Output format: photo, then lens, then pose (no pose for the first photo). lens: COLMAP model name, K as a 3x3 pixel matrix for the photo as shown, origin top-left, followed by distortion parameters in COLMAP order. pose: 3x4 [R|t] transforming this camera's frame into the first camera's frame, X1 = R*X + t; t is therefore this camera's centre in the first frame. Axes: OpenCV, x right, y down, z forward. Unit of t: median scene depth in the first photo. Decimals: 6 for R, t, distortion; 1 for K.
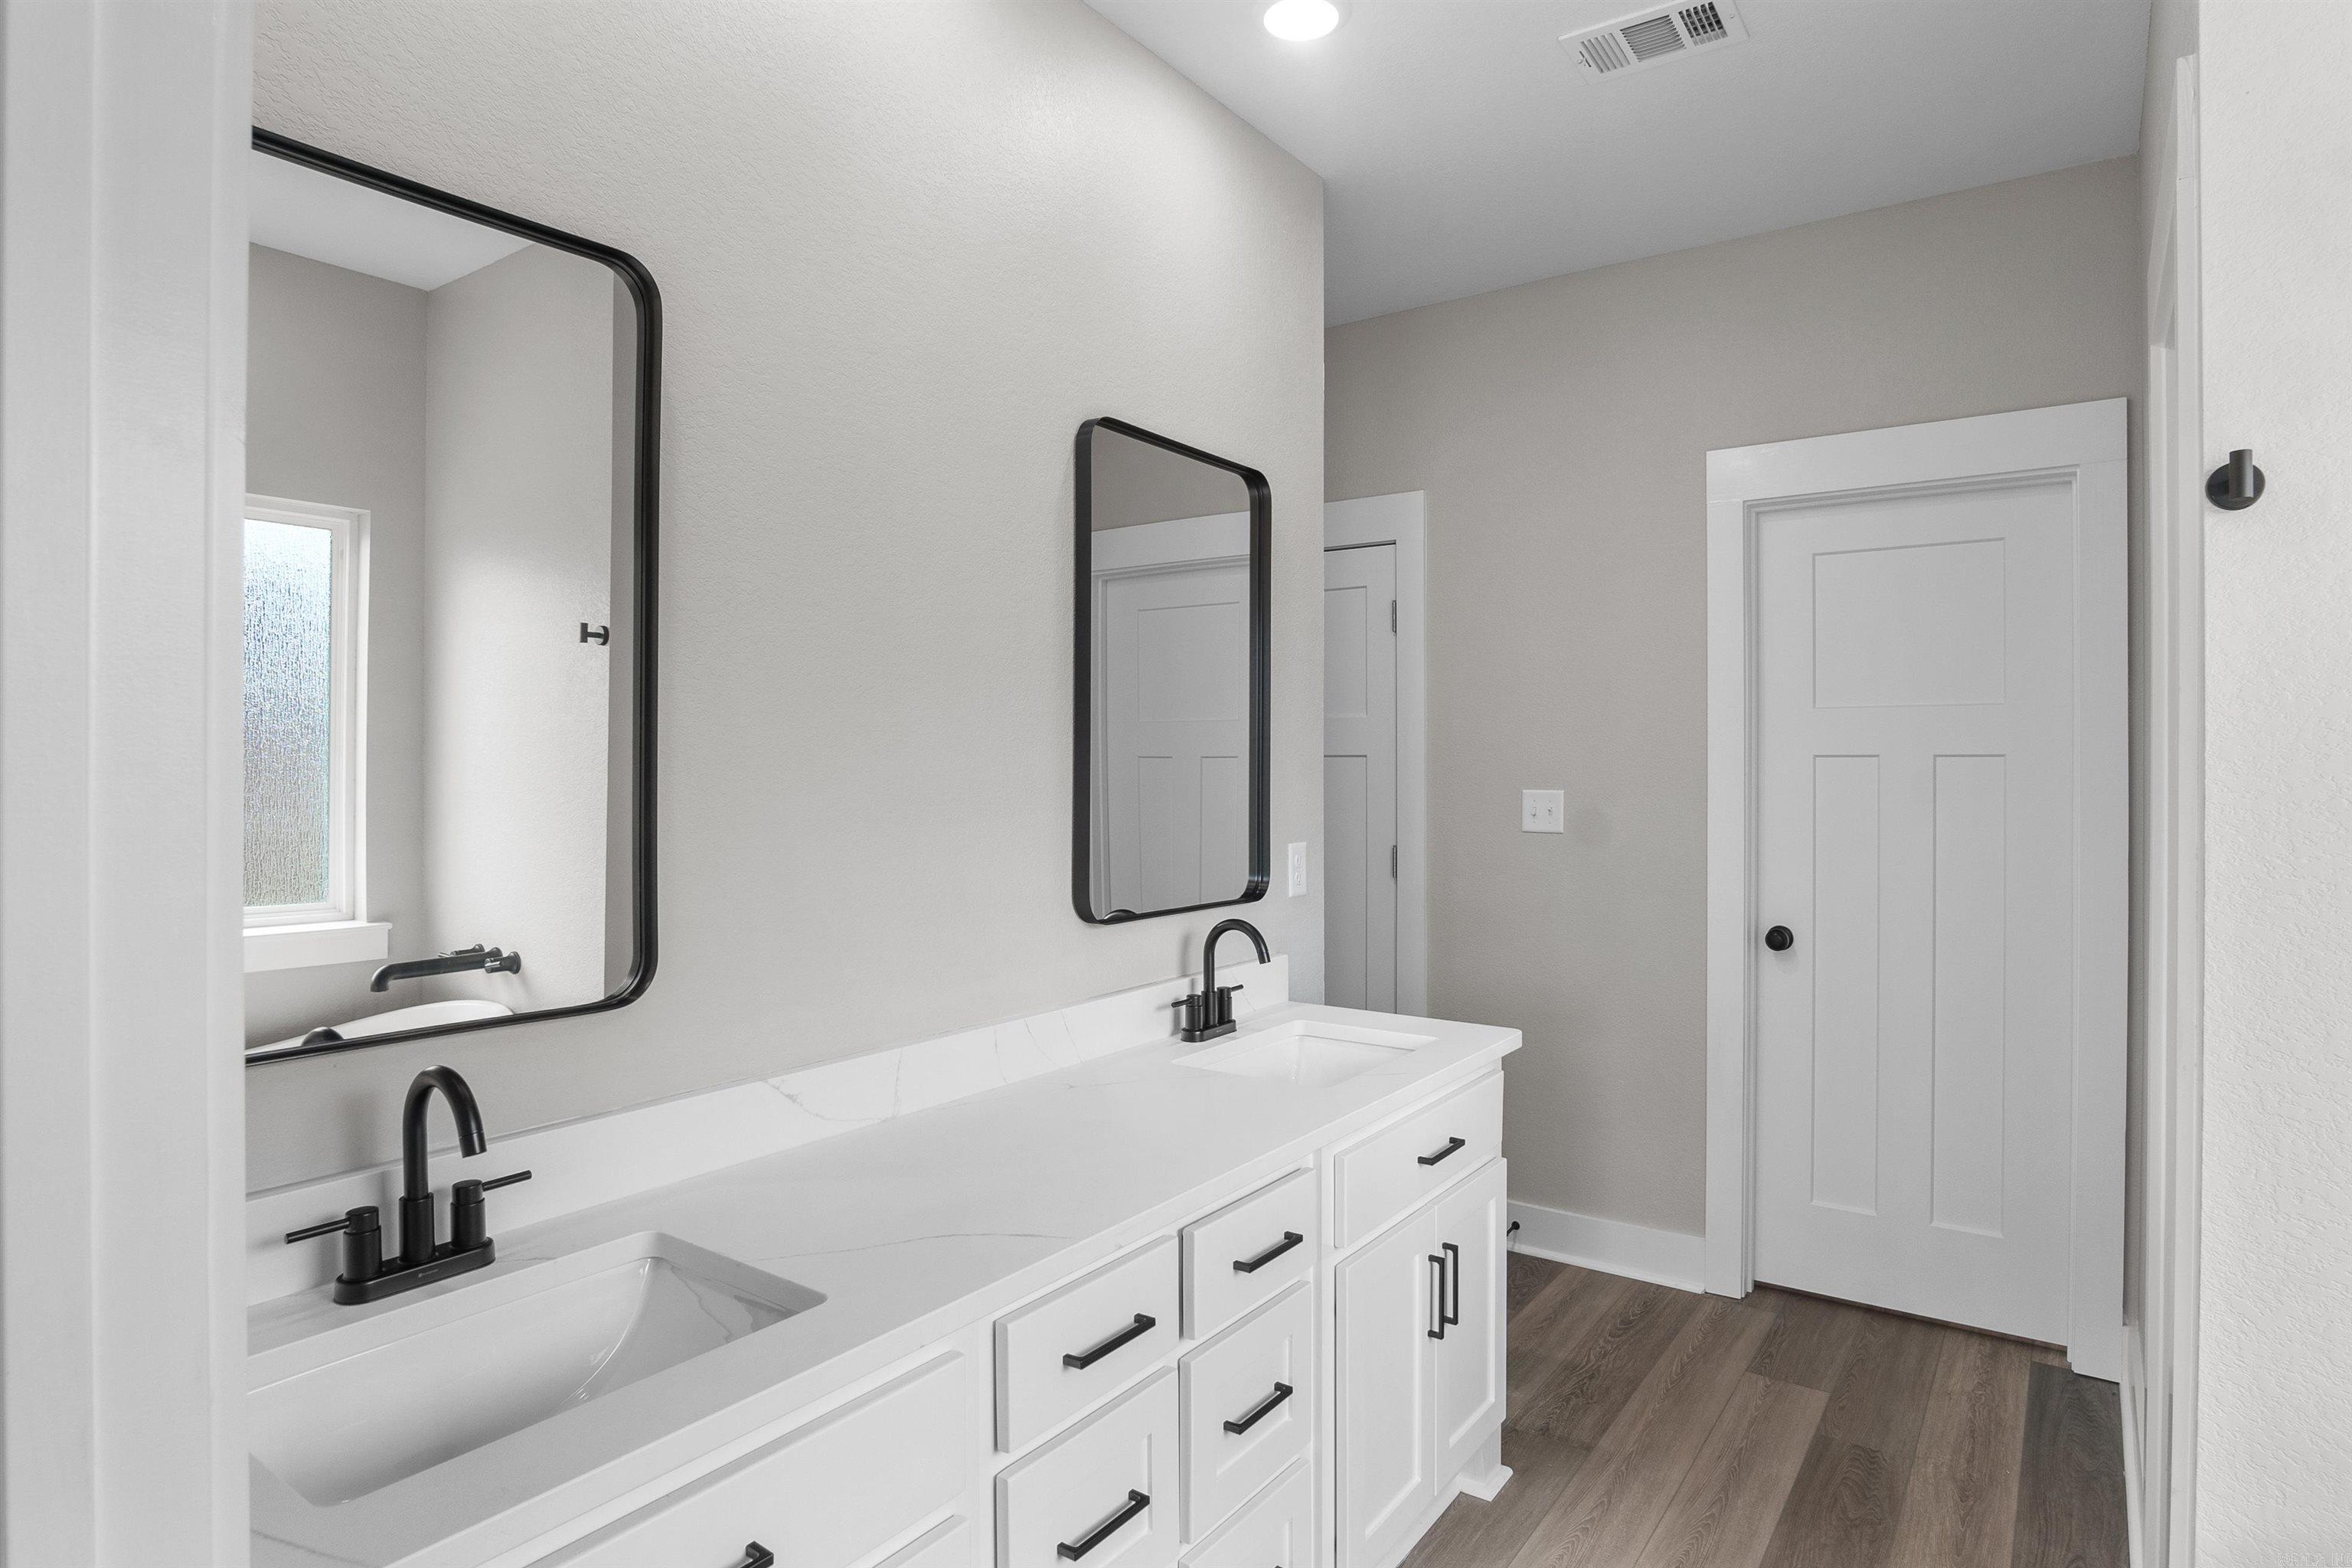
lens RADIAL K [[1287.1, 0, 1182.4], [0, 1287.1, 756.3], [0, 0, 1]] dist [-0.013917, 0.002922]
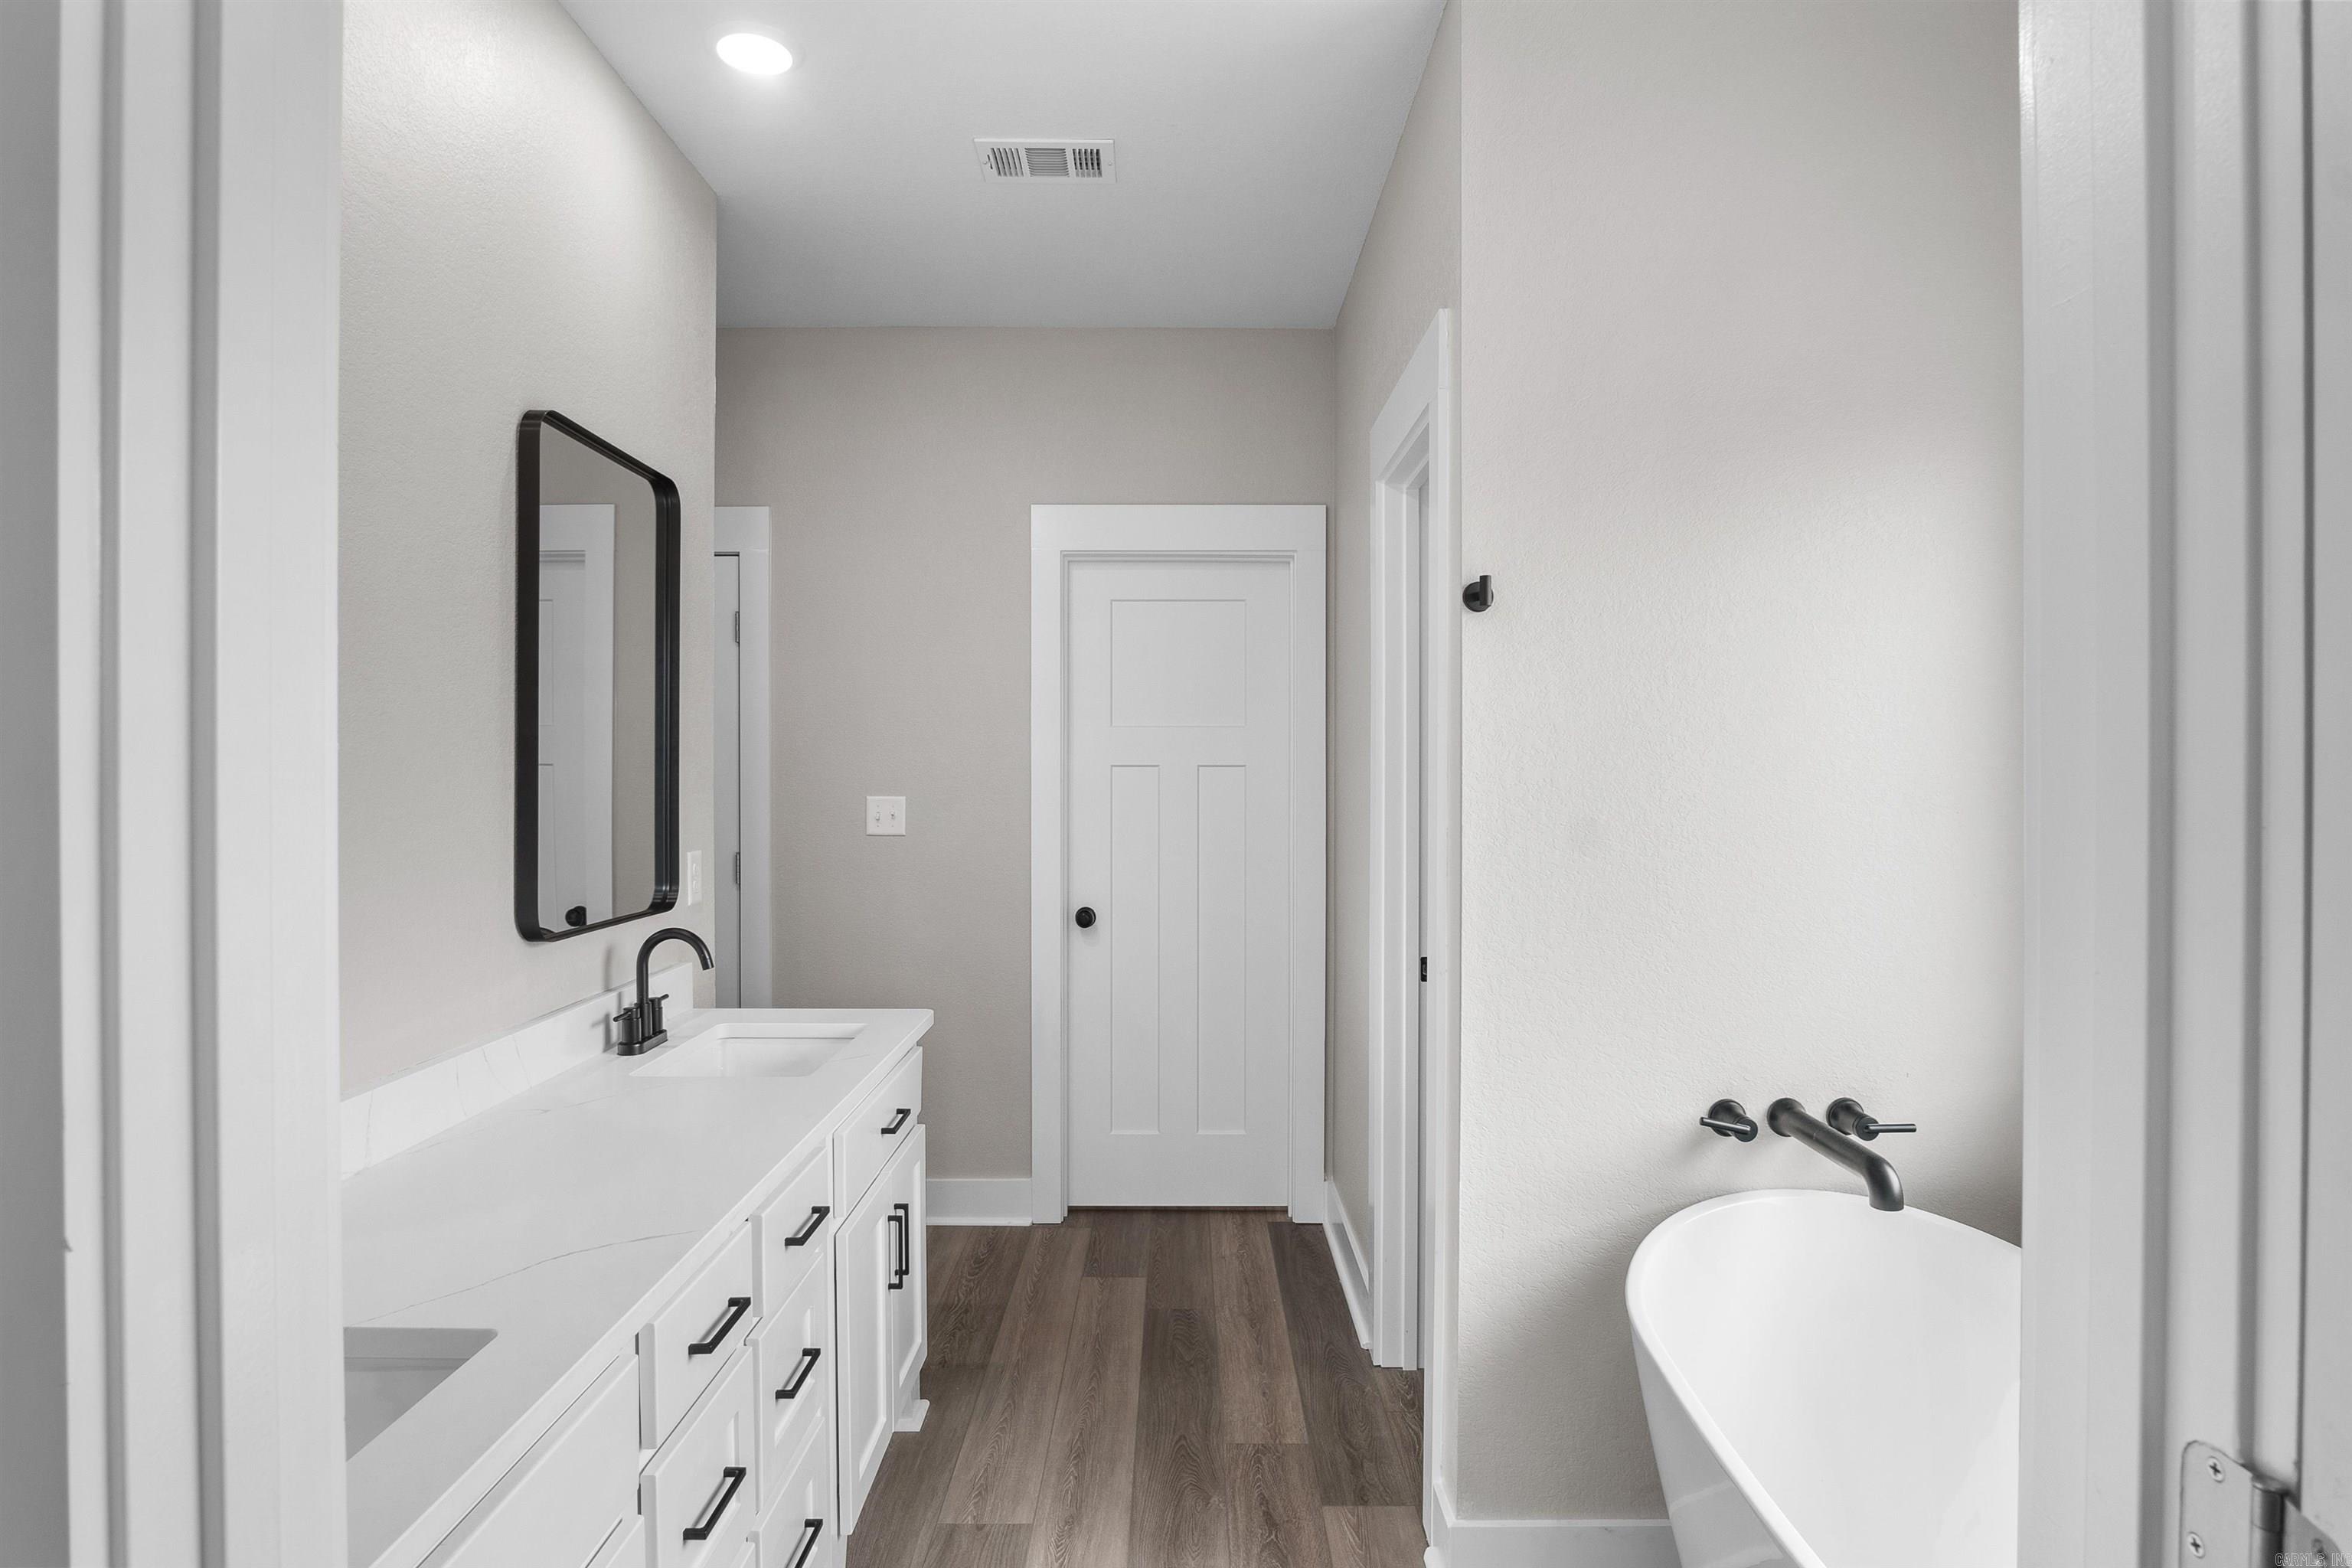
lens RADIAL K [[1271.7, 0, 1178.1], [0, 1271.7, 766.2], [0, 0, 1]] dist [-0.006702, 0.004616]
pose [[0.822367, 0.001123, 0.568956, -0.177593], [-0.002411, 0.999996, 0.001512, -0.002143], [-0.568952, -0.002615, 0.822367, -0.035350]]
